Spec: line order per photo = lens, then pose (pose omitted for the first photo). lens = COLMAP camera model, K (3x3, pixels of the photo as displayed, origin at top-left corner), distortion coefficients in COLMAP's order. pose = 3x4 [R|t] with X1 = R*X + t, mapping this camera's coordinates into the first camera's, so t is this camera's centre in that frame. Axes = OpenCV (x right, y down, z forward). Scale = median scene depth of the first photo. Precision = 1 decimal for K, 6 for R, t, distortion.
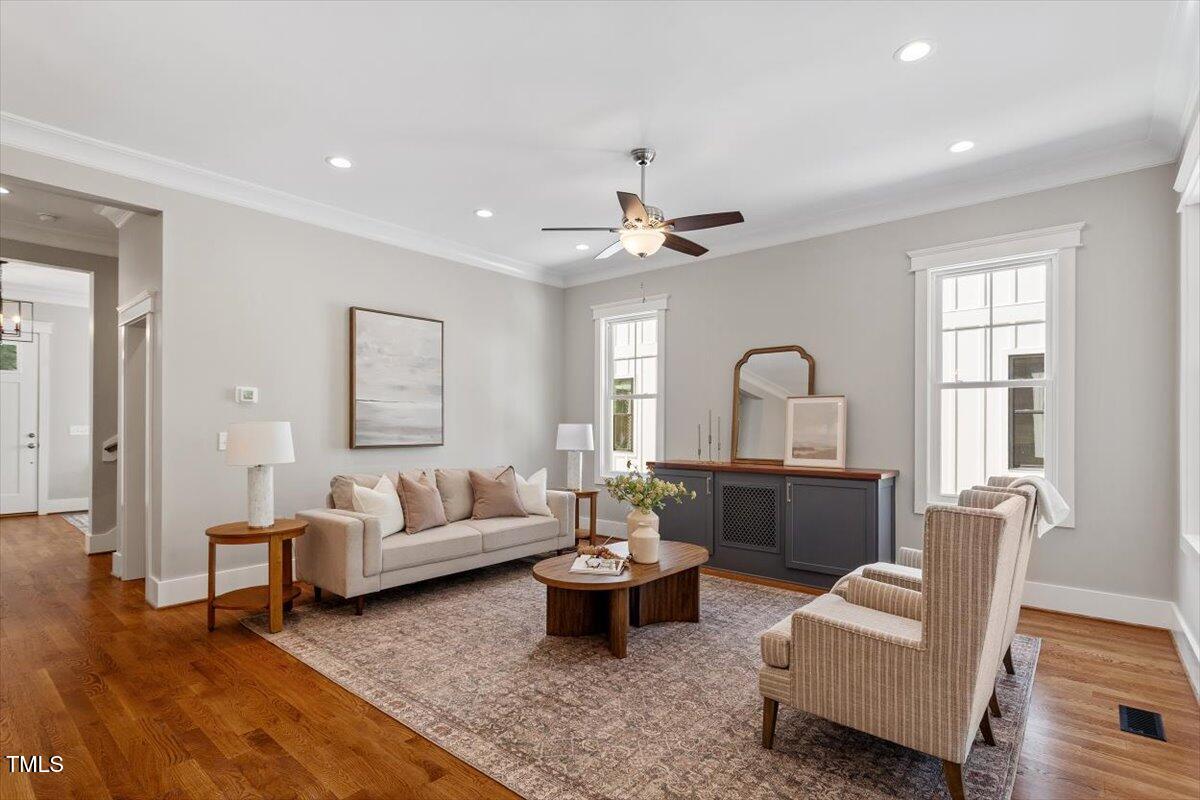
lens RADIAL K [[579.4, 0, 601.3], [0, 579.4, 423.0], [0, 0, 1]] dist [0.001540, 0.000290]
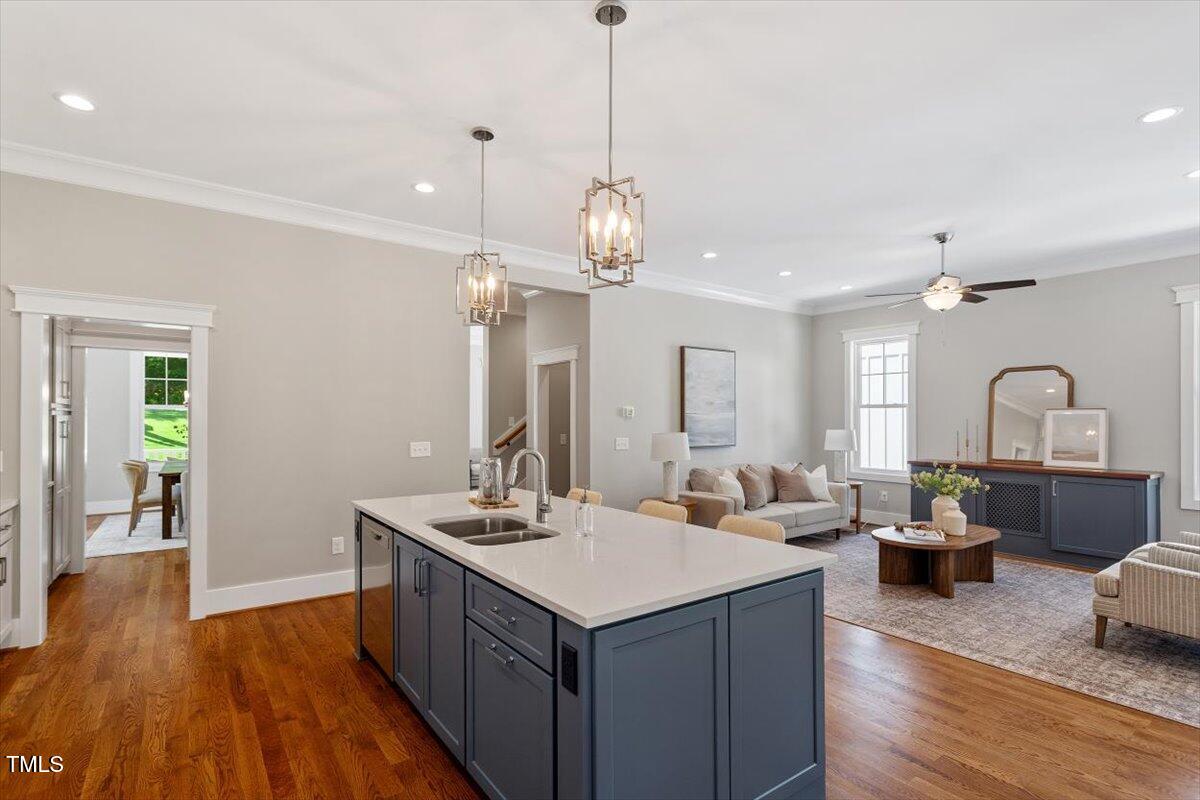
lens RADIAL K [[574.5, 0, 596.7], [0, 574.5, 415.5], [0, 0, 1]] dist [-0.000682, 0.000279]
pose [[0.970036, -0.004665, -0.242916, -0.311110], [0.004240, 0.999988, -0.002271, -0.034374], [0.242924, 0.001173, 0.970045, -0.400692]]
